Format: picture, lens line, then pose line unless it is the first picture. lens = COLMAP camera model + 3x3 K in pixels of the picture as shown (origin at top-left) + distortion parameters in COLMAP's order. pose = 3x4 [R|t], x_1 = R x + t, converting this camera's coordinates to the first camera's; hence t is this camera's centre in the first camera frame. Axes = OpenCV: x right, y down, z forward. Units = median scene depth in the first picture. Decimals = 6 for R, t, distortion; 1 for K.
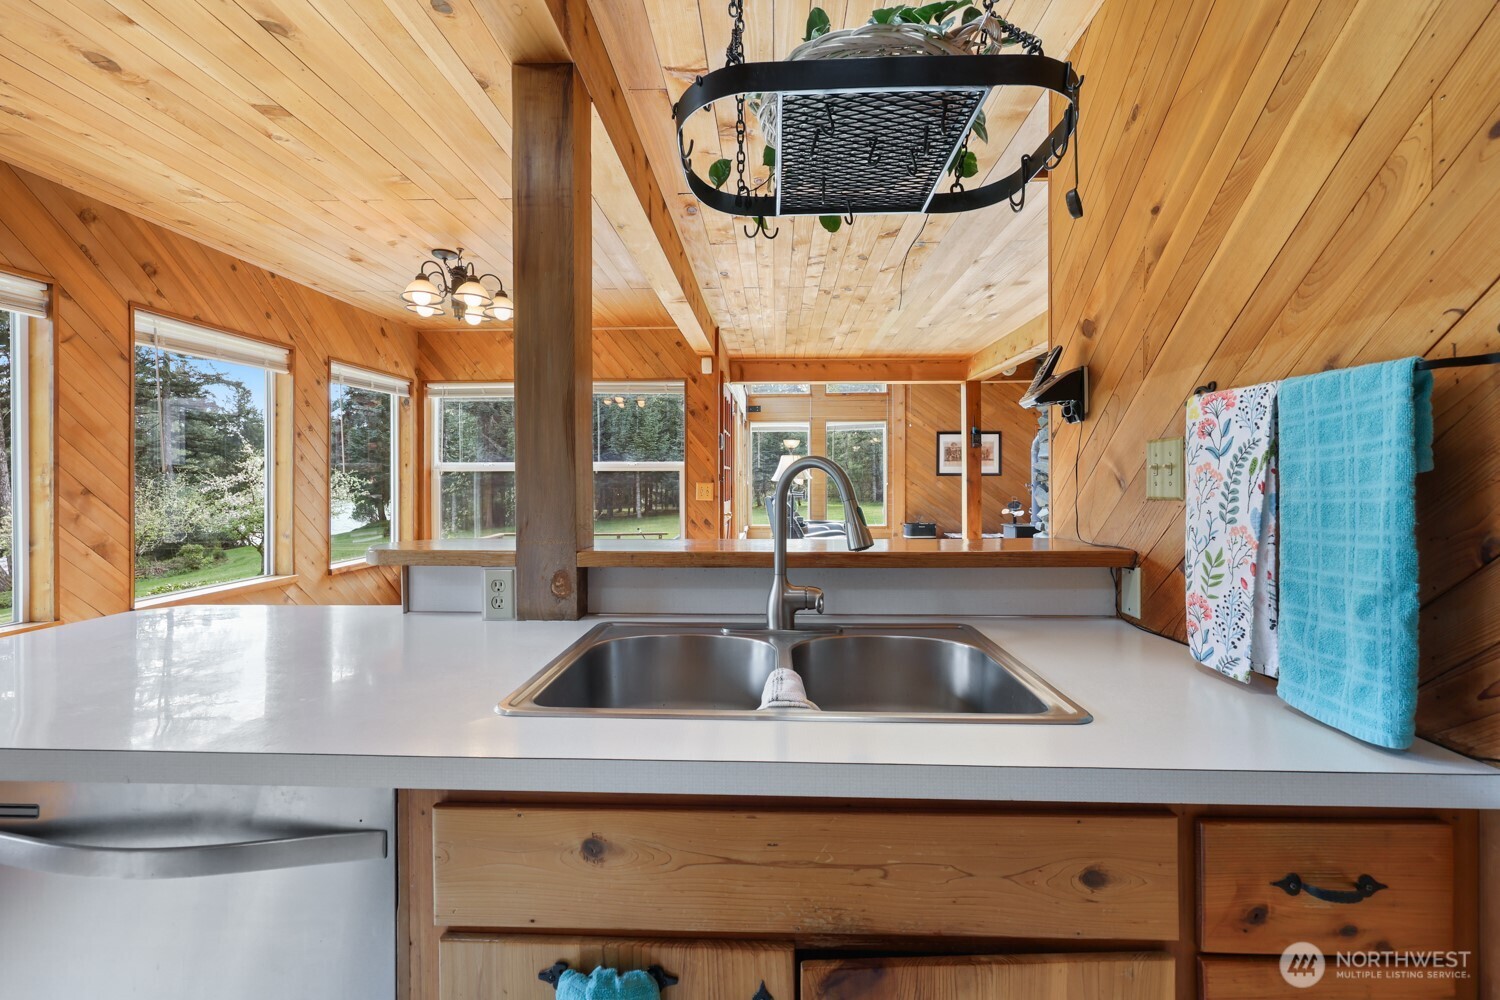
lens RADIAL K [[611.1, 0, 750.2], [0, 611.1, 487.8], [0, 0, 1]] dist [0.000460, 0.000098]
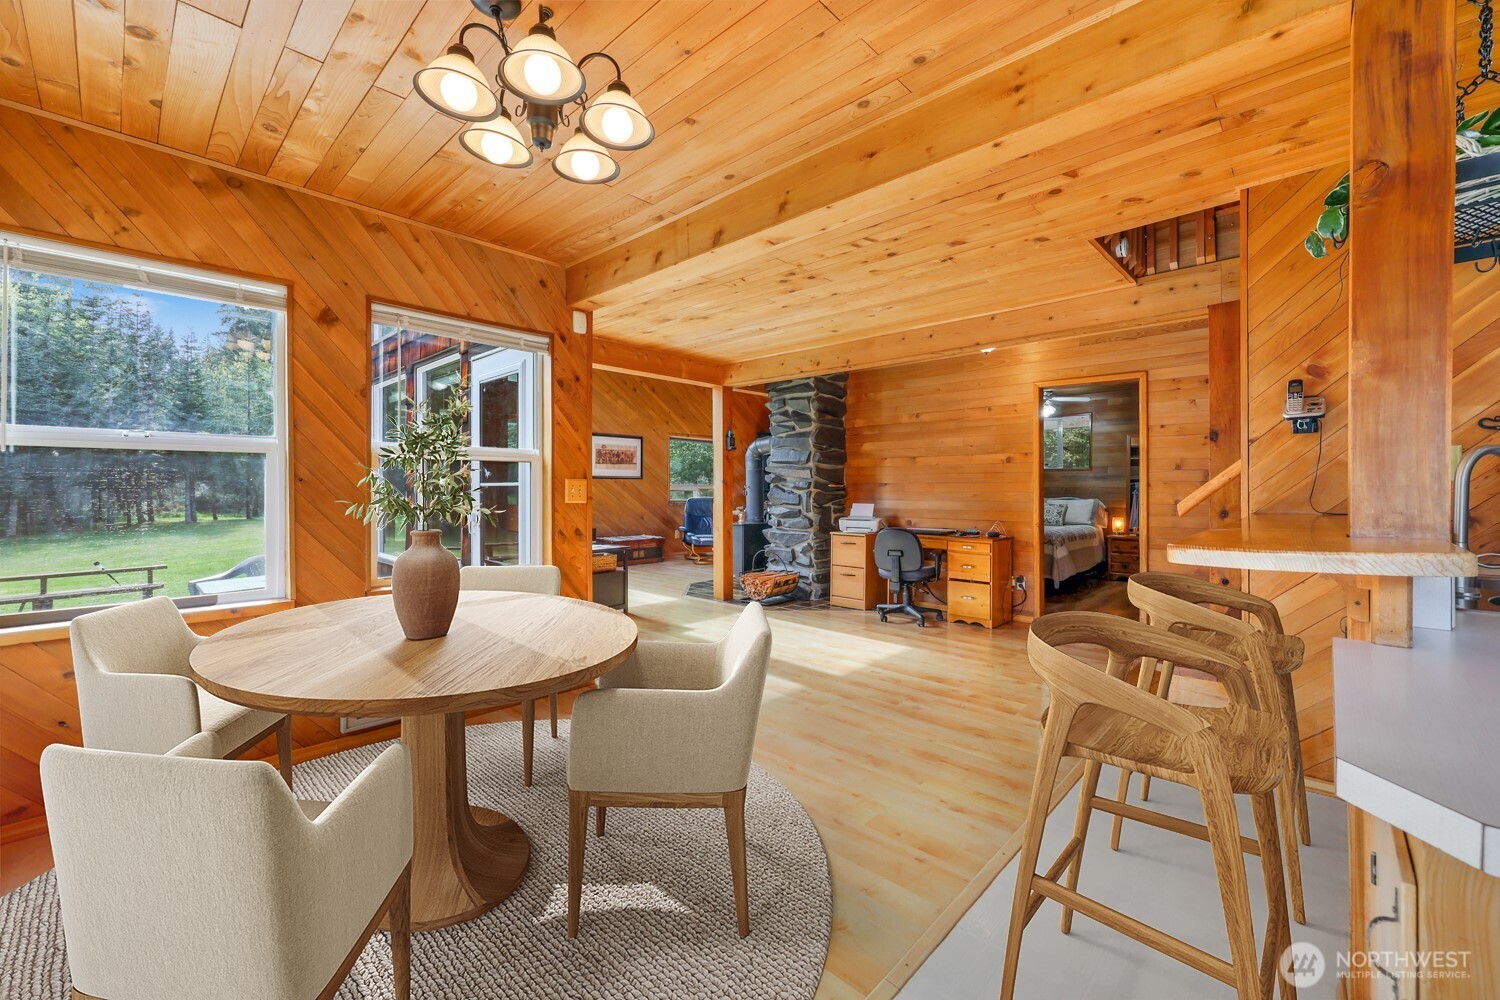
lens RADIAL K [[611.1, 0, 749.5], [0, 611.1, 494.8], [0, 0, 1]] dist [0.000460, 0.000098]
pose [[0.658504, -0.003226, 0.752570, -0.493836], [0.002682, 0.999995, 0.001941, 0.009542], [-0.752573, 0.000740, 0.658509, 0.350685]]
